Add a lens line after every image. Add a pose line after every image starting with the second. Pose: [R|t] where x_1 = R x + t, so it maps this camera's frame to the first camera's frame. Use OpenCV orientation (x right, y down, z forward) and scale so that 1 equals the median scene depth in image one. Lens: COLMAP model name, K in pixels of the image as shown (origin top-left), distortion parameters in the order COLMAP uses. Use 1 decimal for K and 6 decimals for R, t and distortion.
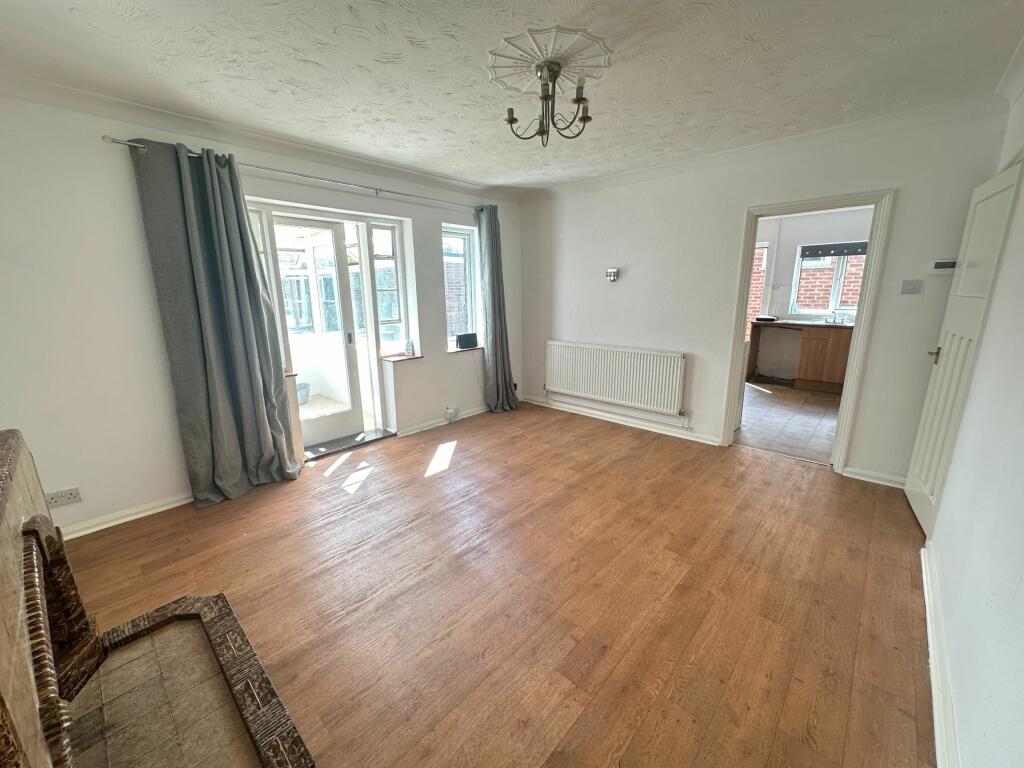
lens RADIAL K [[408.5, 0, 510.6], [0, 408.5, 383.4], [0, 0, 1]] dist [0.003043, 0.000160]
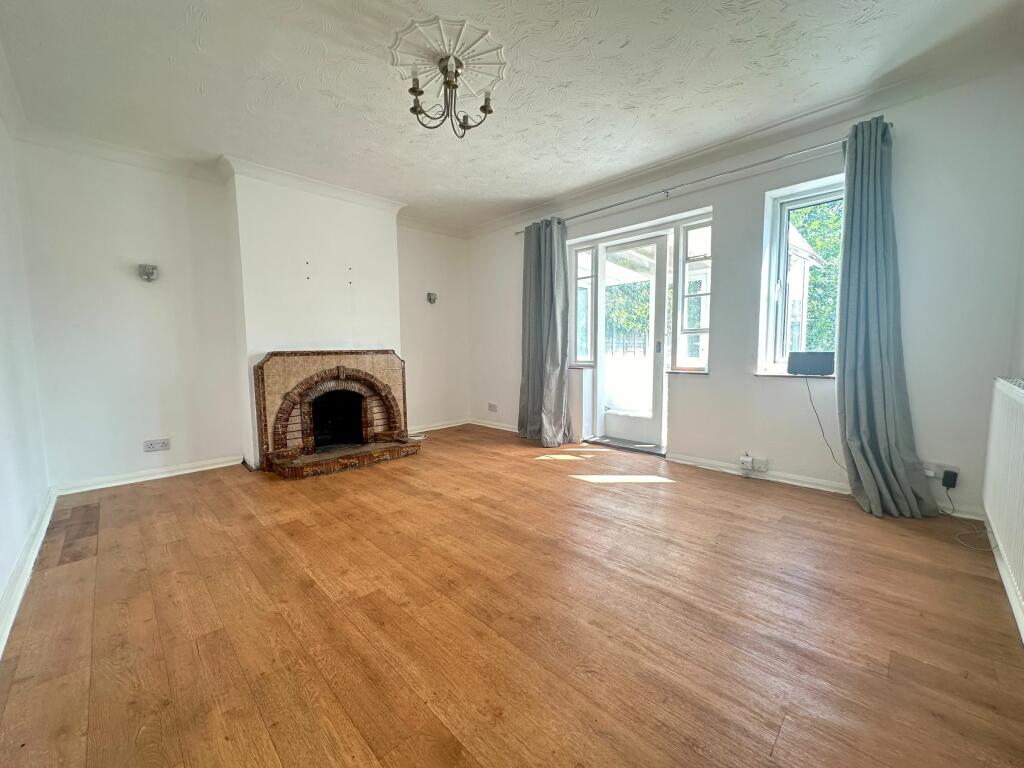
lens RADIAL K [[408.5, 0, 510.4], [0, 408.5, 383.4], [0, 0, 1]] dist [0.003043, 0.000160]
pose [[-0.042679, 0.096250, -0.994442, 0.878599], [-0.211145, 0.971998, 0.103139, -0.070783], [0.976523, 0.214373, -0.021161, 0.962629]]
